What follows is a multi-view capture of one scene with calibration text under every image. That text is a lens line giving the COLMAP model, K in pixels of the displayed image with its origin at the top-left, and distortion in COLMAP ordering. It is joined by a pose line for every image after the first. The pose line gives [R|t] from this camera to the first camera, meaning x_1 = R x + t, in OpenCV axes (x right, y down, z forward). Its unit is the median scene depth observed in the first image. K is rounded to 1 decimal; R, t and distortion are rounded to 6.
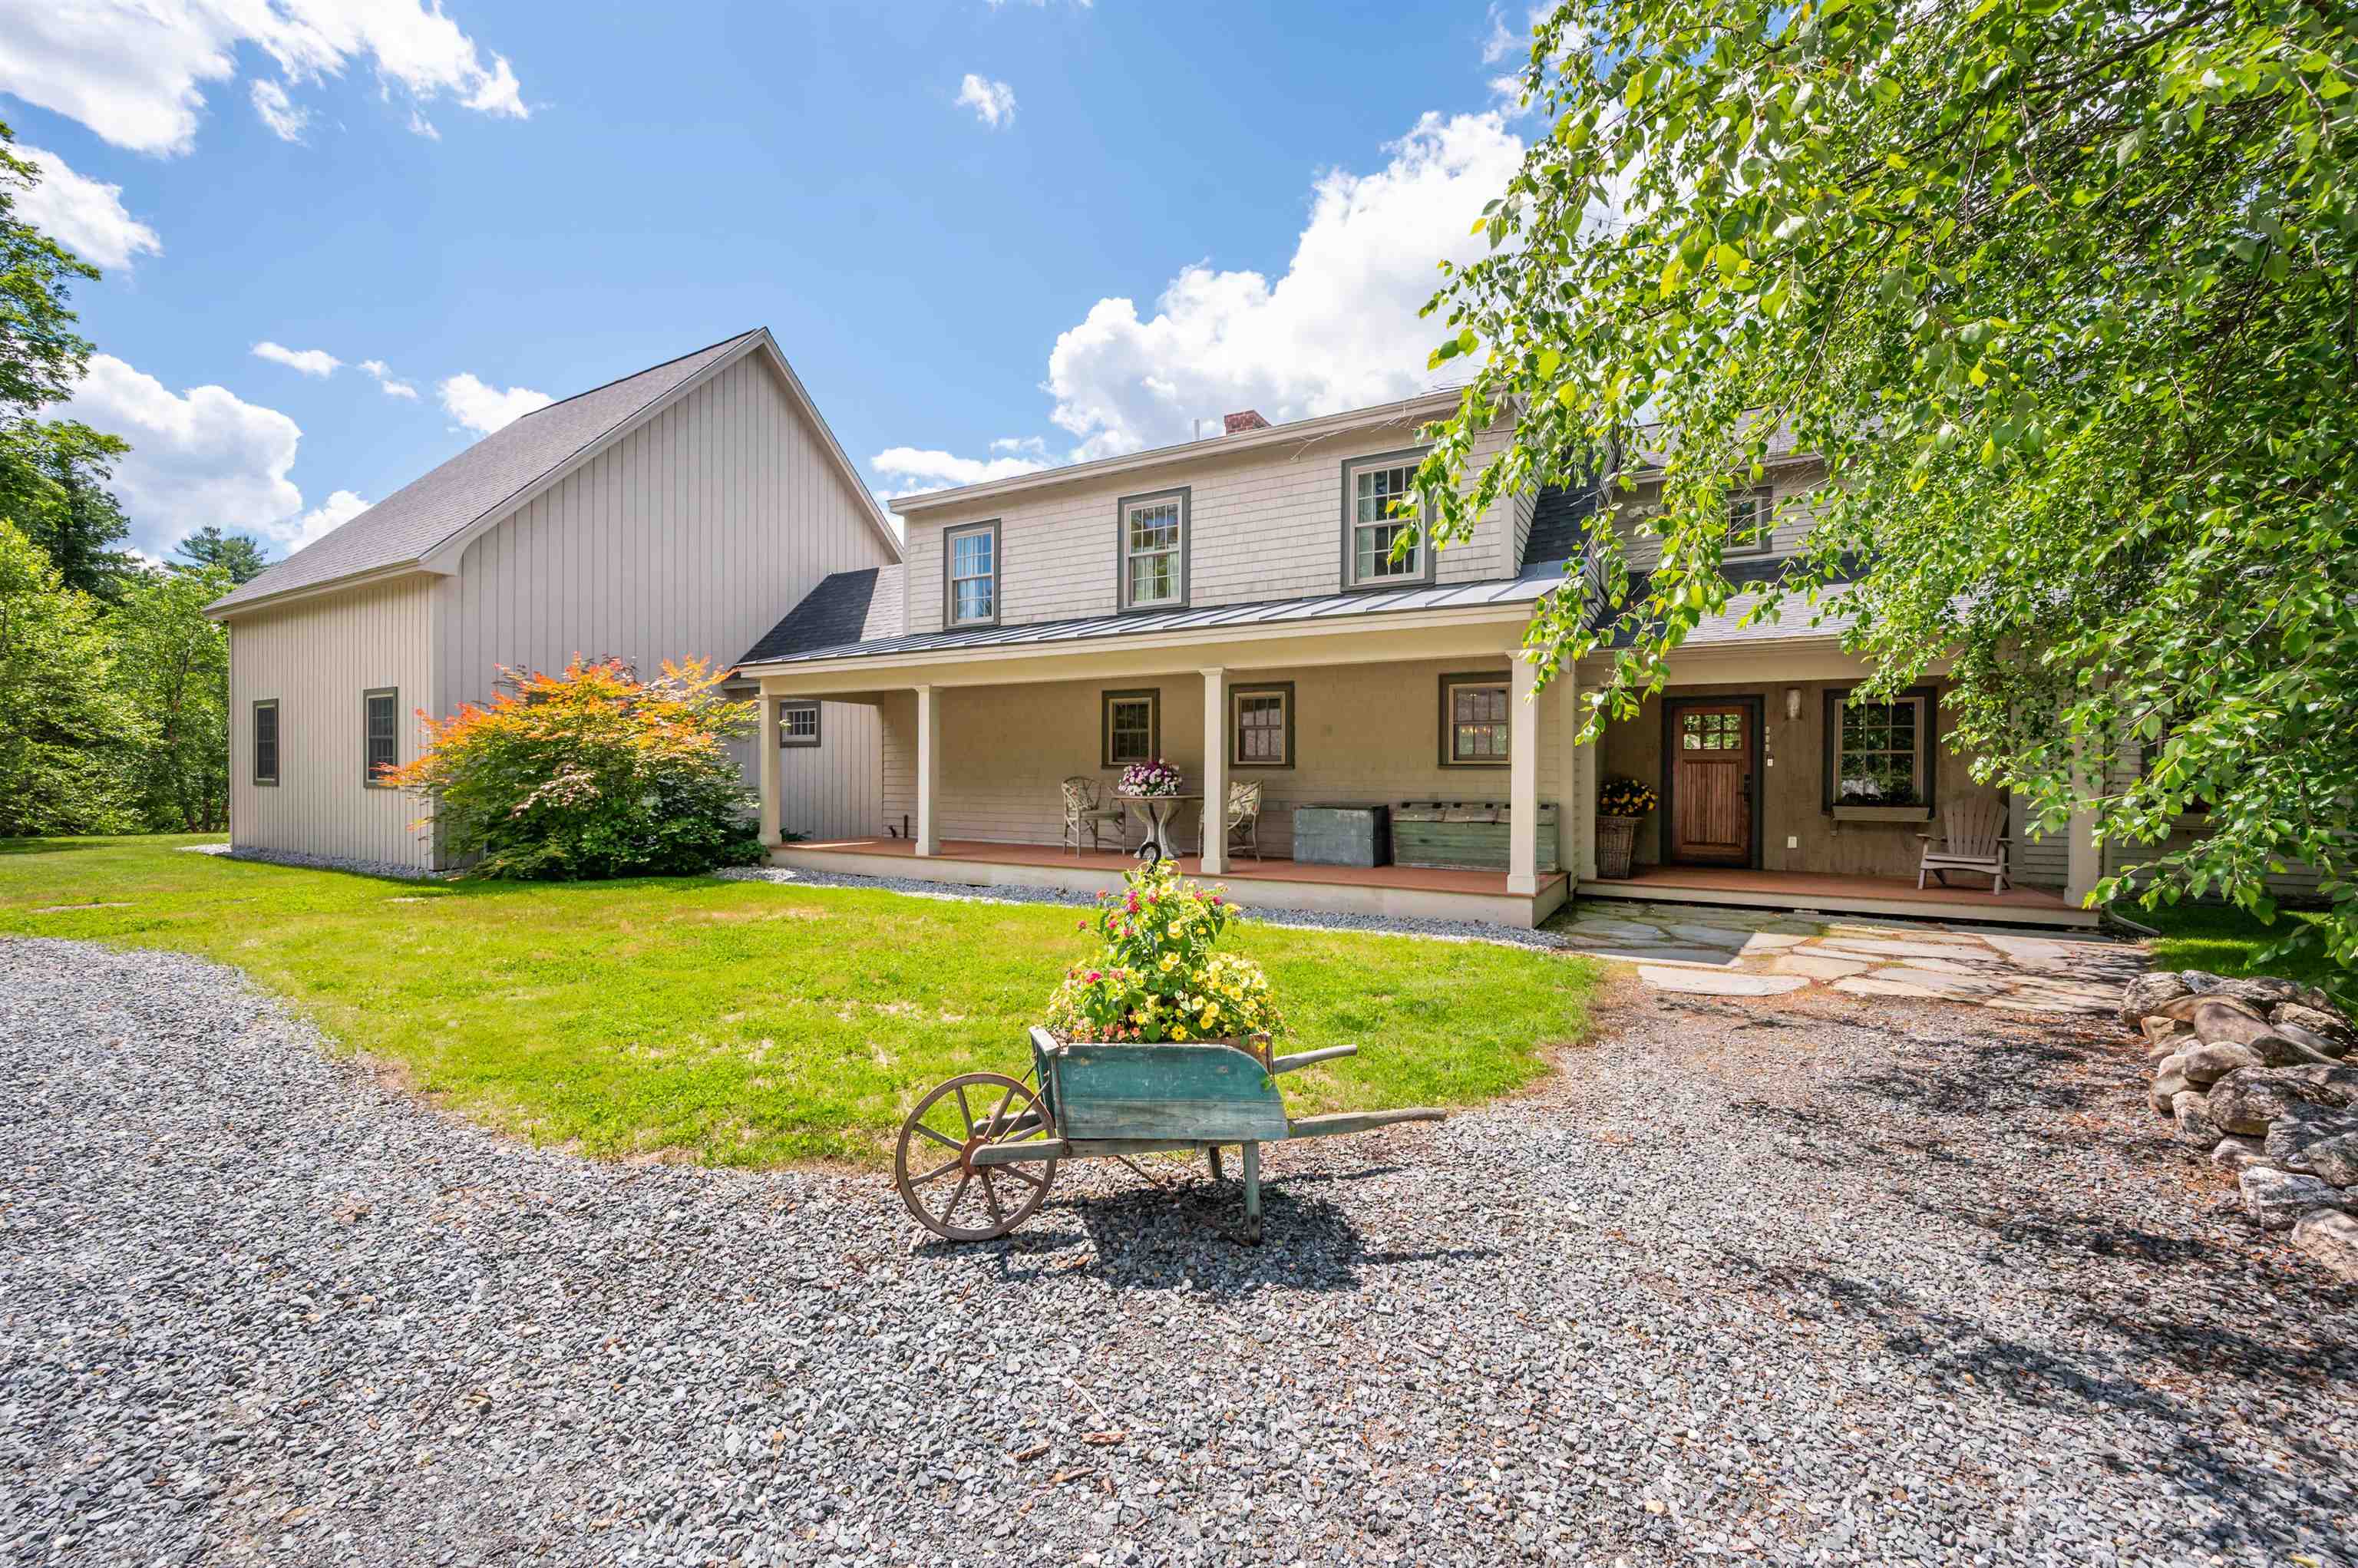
lens RADIAL K [[942.2, 0, 1182.0], [0, 942.2, 780.1], [0, 0, 1]] dist [0.000658, -0.000078]
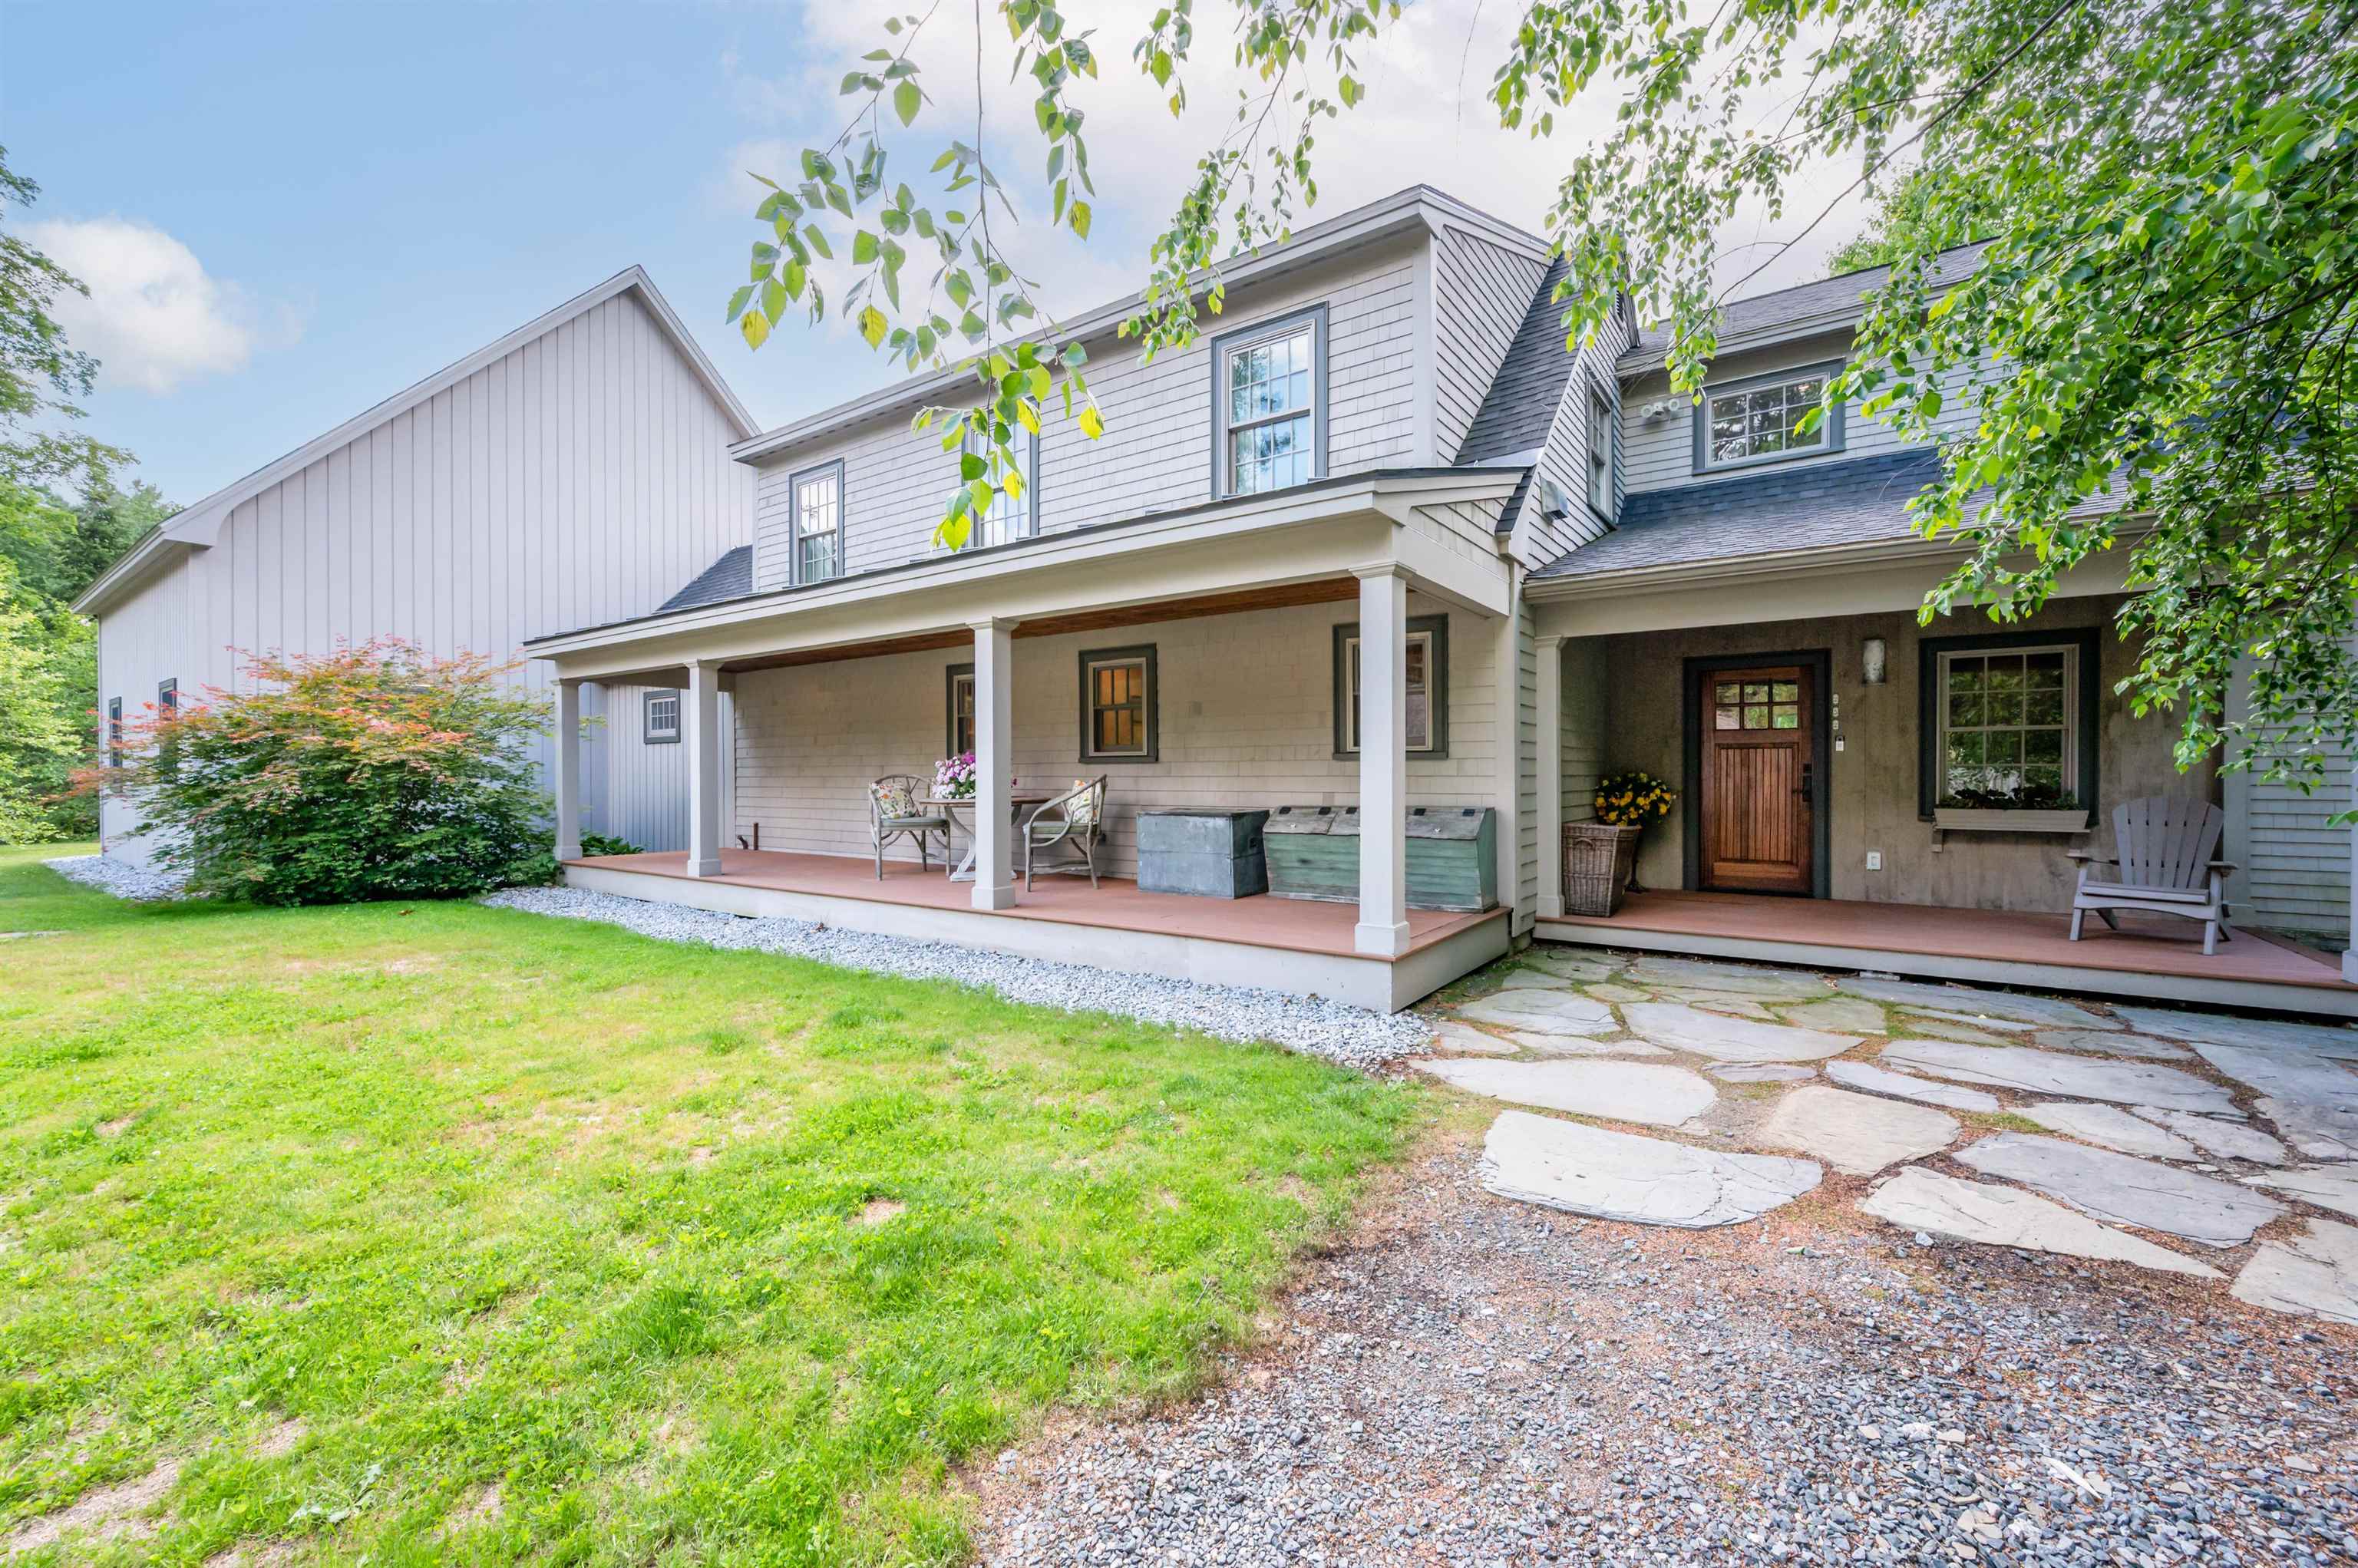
lens RADIAL K [[942.2, 0, 1175.3], [0, 942.2, 781.4], [0, 0, 1]] dist [0.000658, -0.000078]
pose [[0.995026, -0.007380, -0.099340, 0.211915], [0.007566, 0.999970, 0.001502, 0.002994], [0.099326, -0.002246, 0.995052, 0.266557]]
